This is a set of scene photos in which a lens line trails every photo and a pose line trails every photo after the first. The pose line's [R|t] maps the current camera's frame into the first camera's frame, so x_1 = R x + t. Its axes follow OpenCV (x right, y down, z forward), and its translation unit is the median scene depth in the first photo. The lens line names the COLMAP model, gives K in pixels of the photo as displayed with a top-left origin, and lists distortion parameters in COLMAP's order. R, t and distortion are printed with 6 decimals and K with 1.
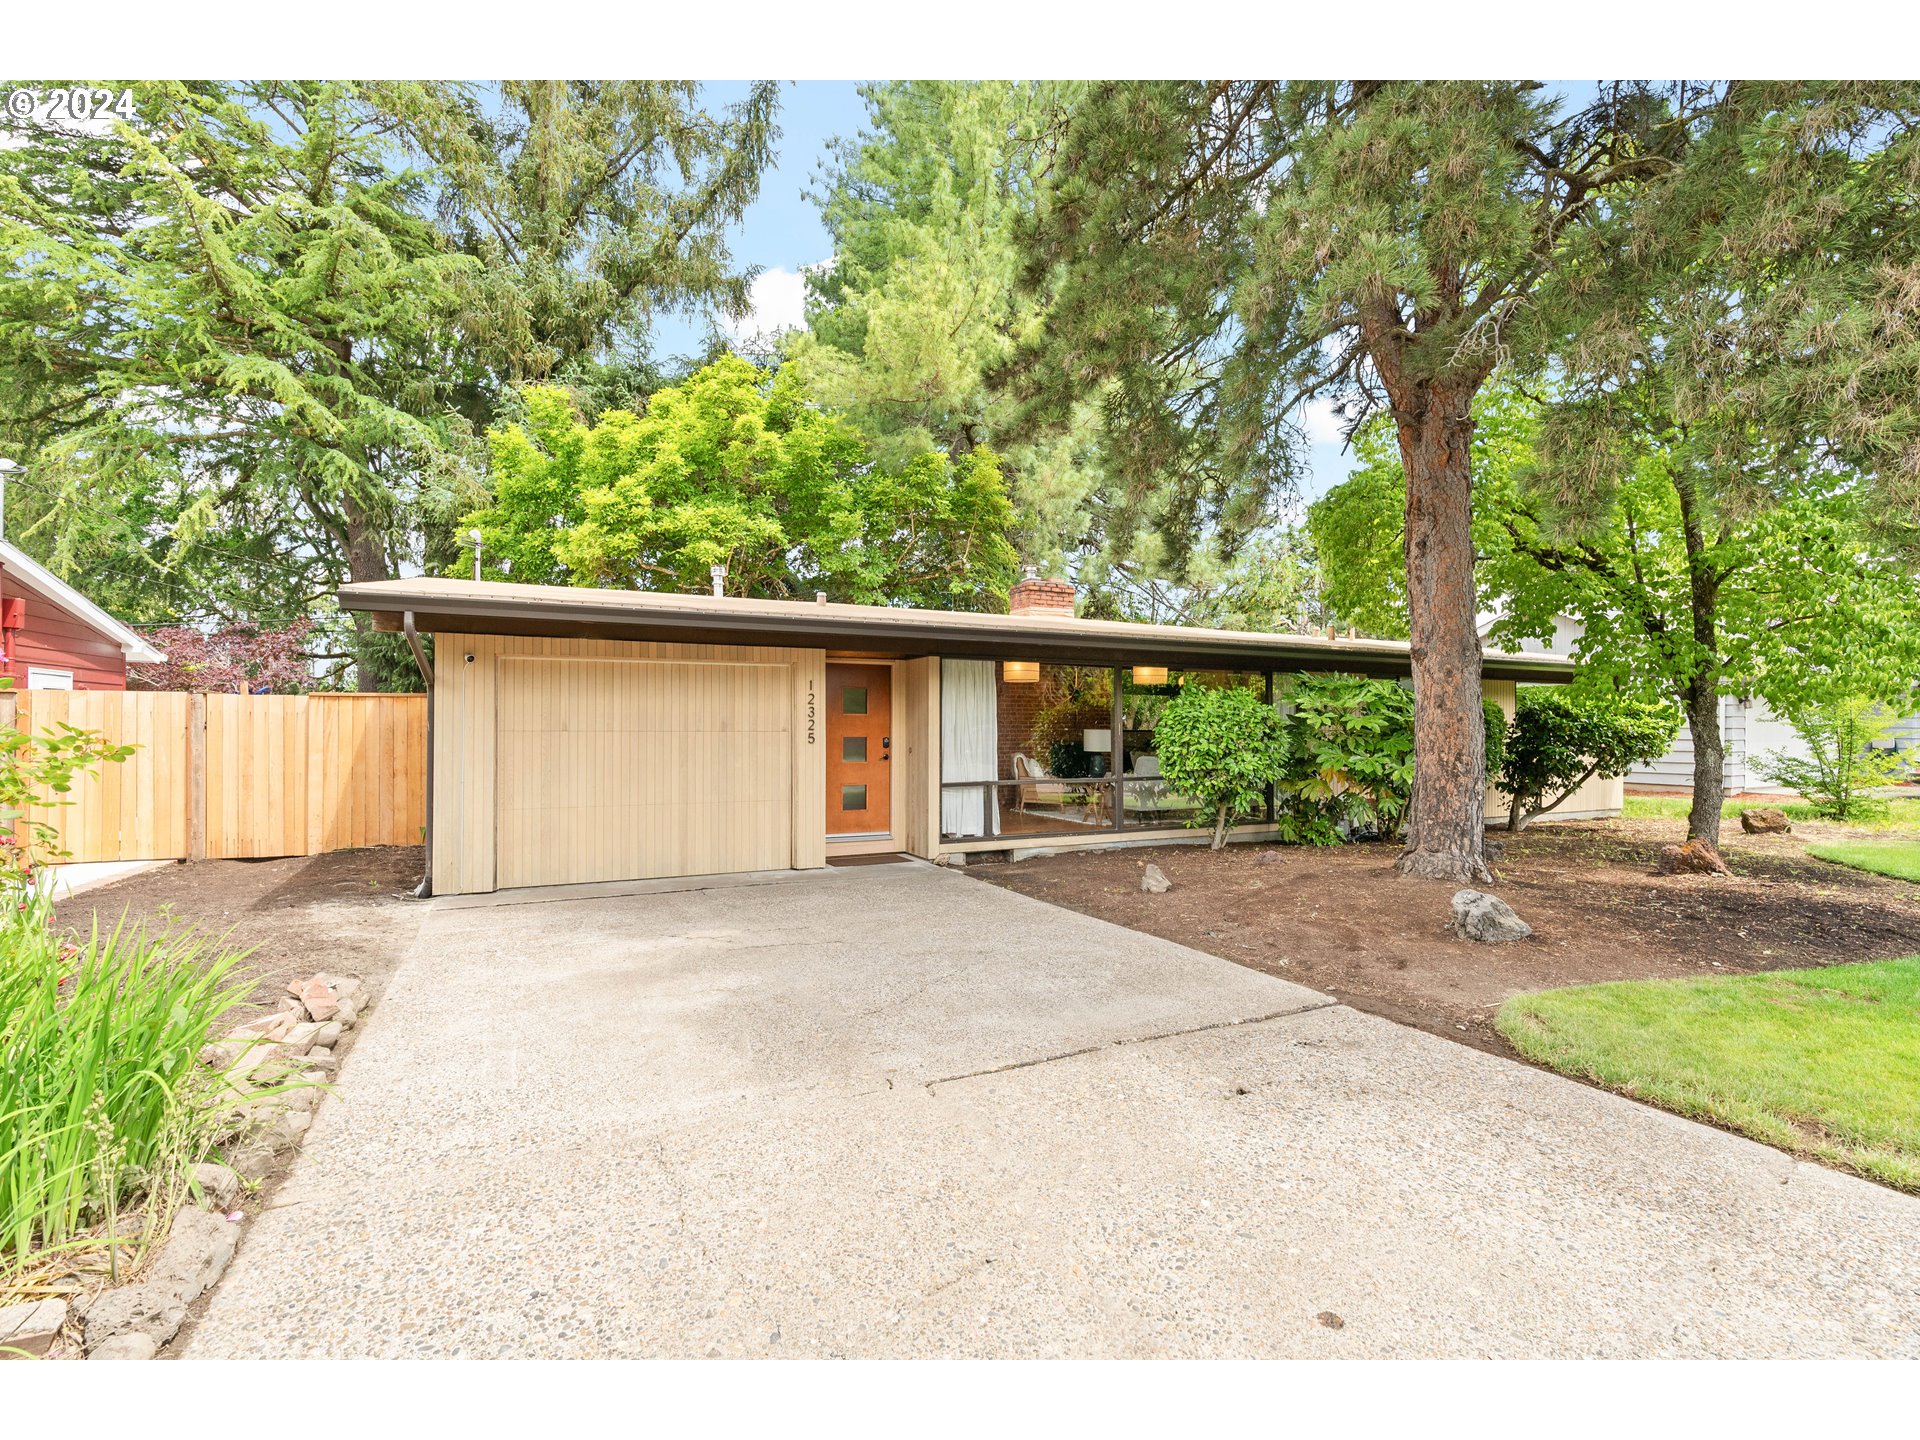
lens RADIAL K [[875.7, 0, 948.8], [0, 875.7, 715.6], [0, 0, 1]] dist [-0.001574, 0.000781]
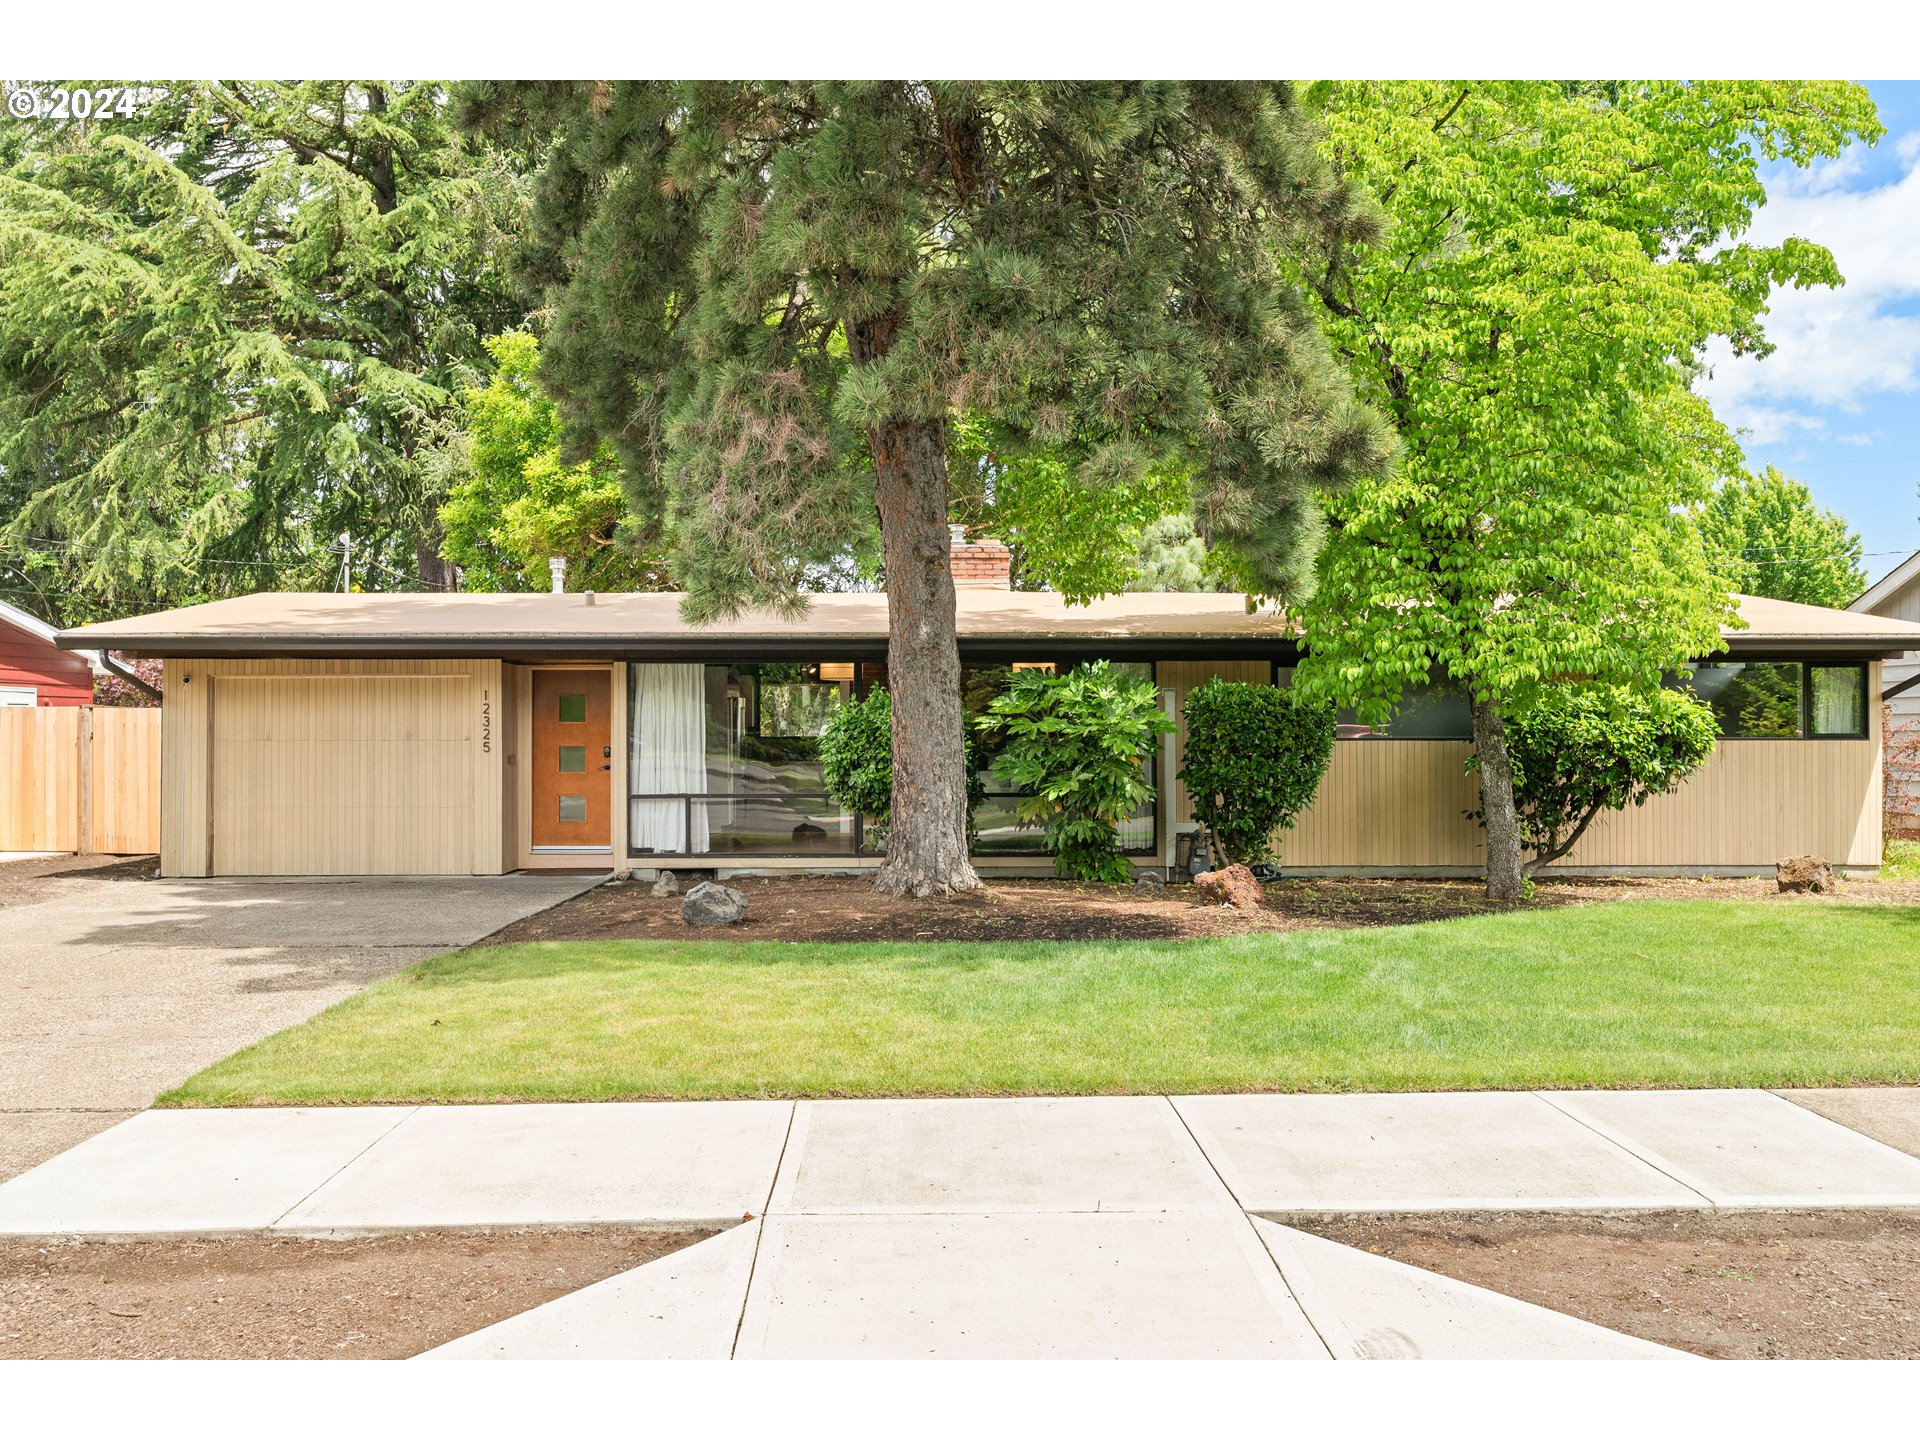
lens RADIAL K [[1626.2, 0, 960.0], [0, 1626.2, 720.0], [0, 0, 1]] dist [-0.001737, -0.005000]
pose [[0.910615, -0.006078, -0.413212, 1.035269], [0.008789, 0.999951, 0.004661, -0.009045], [0.413163, -0.007876, 0.910623, -0.454431]]
